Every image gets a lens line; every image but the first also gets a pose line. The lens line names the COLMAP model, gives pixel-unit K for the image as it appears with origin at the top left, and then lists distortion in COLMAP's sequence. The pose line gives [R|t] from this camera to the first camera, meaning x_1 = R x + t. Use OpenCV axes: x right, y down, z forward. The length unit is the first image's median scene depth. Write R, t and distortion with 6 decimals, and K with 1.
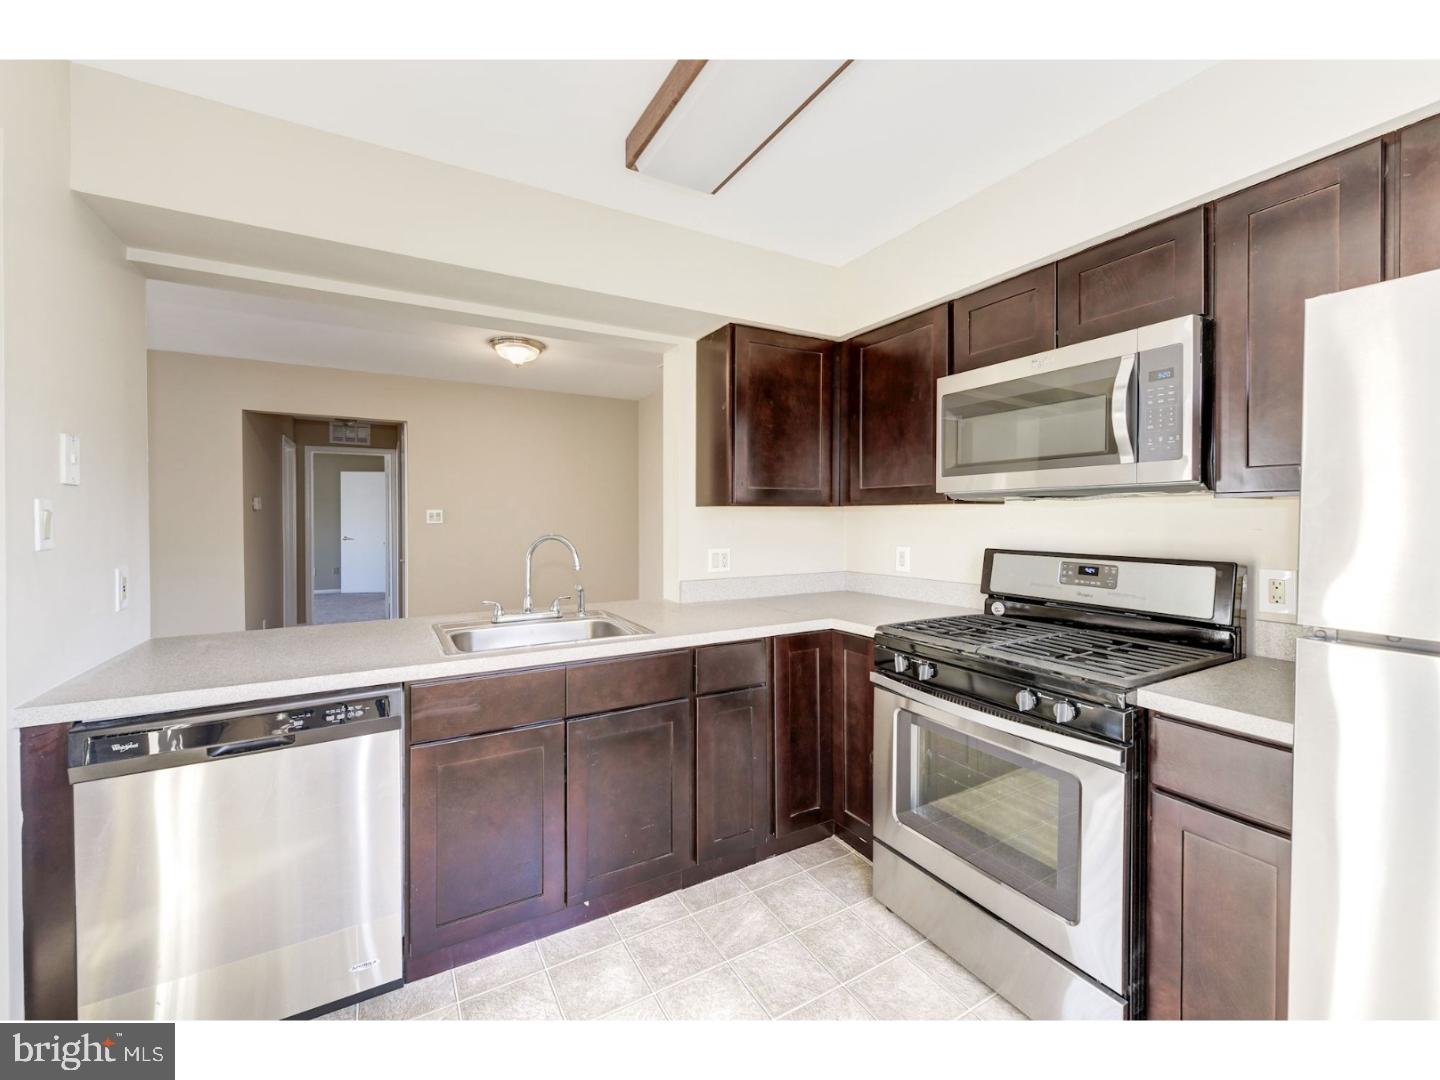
lens RADIAL K [[575.4, 0, 745.8], [0, 575.4, 519.4], [0, 0, 1]] dist [0.002091, 0.000147]
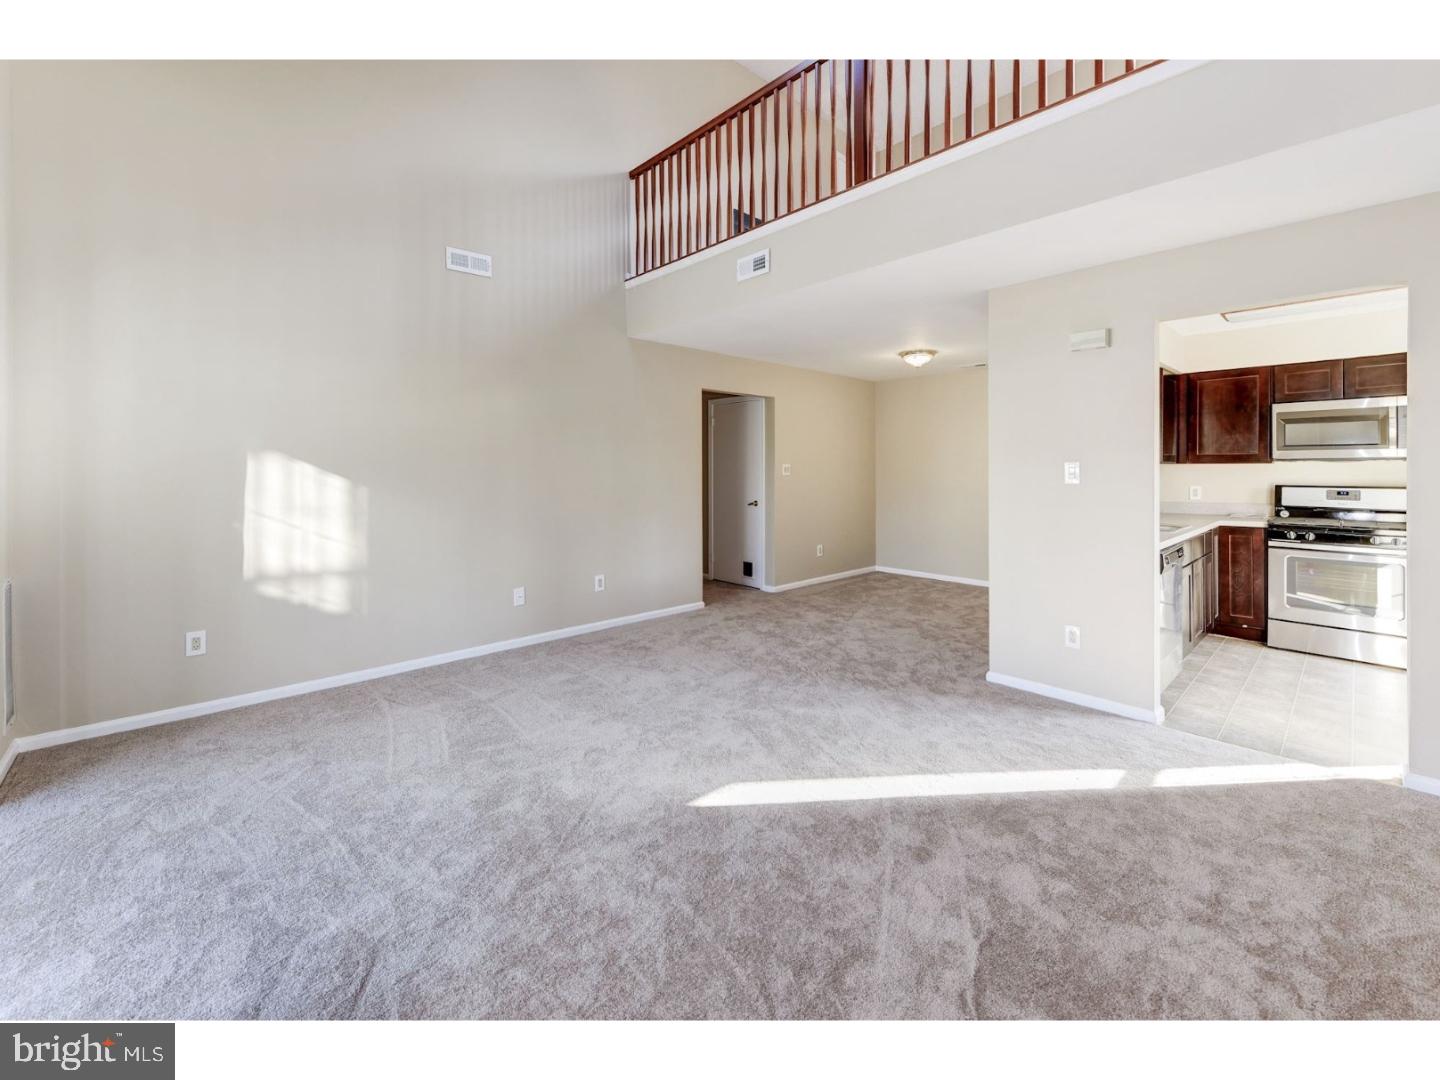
lens RADIAL K [[604.9, 0, 727.1], [0, 604.9, 467.0], [0, 0, 1]] dist [-0.001010, 0.000068]
pose [[0.970296, 0.001904, 0.241912, -2.177295], [0.000643, 0.999945, -0.010448, 0.008157], [-0.241919, 0.010294, 0.970242, -0.676698]]
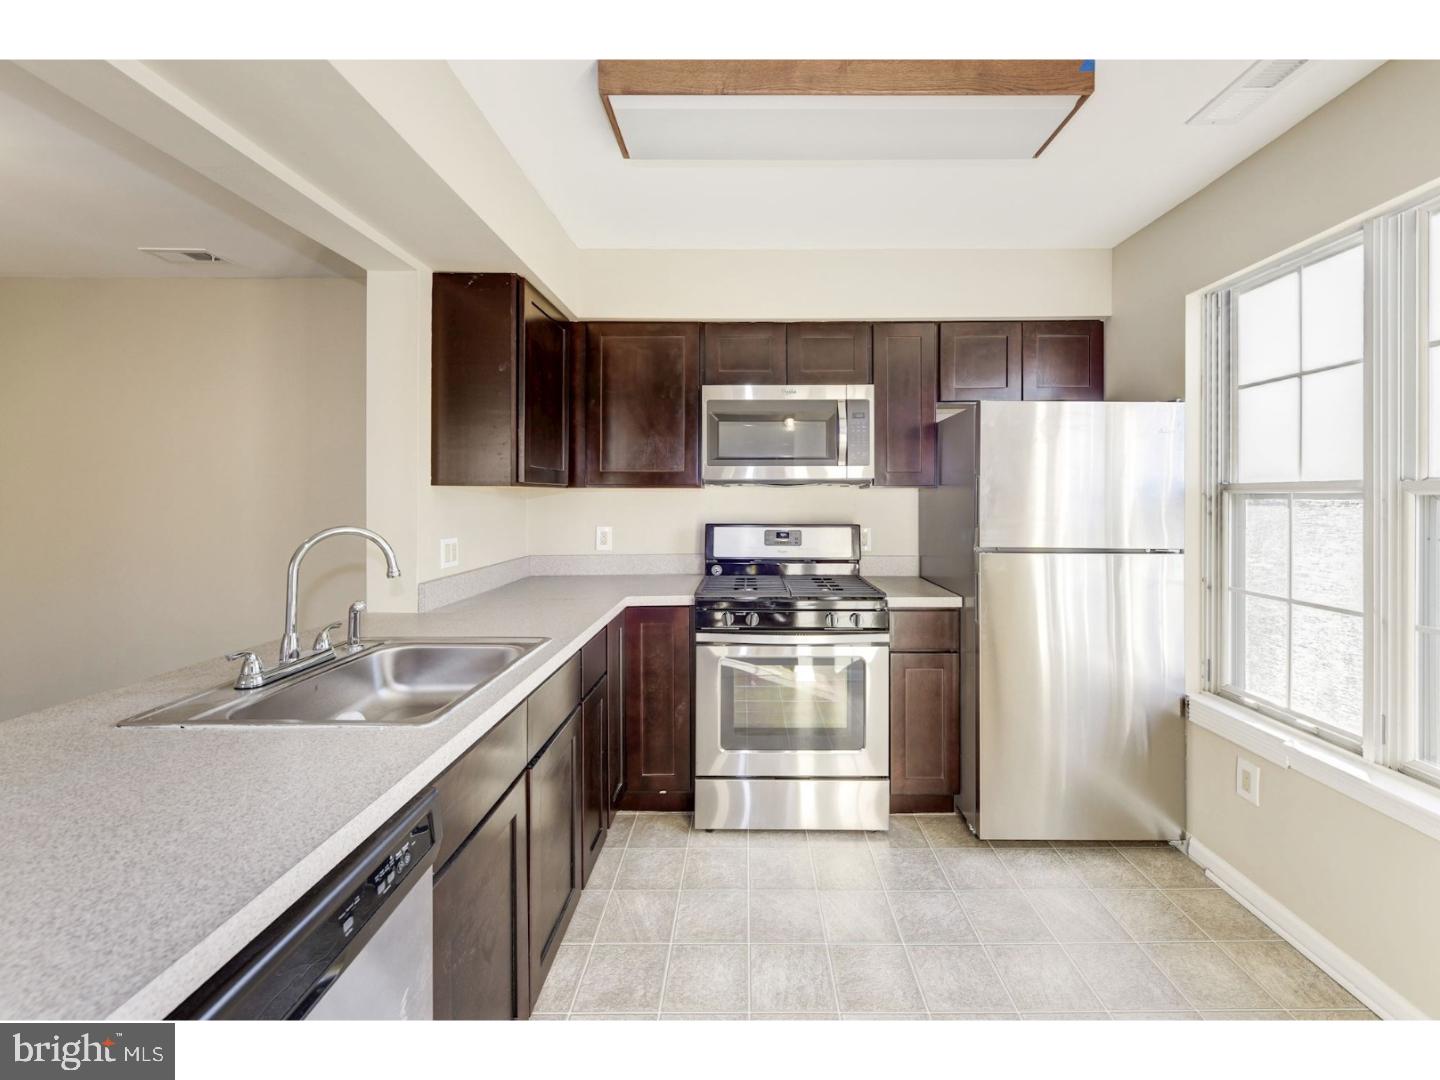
lens RADIAL K [[579.5, 0, 735.0], [0, 579.5, 496.5], [0, 0, 1]] dist [-0.000084, -0.000090]
pose [[0.510792, 0.003346, 0.859698, -0.695557], [0.005202, 0.999962, -0.006982, 0.000616], [-0.859689, 0.008039, 0.510755, 0.319567]]
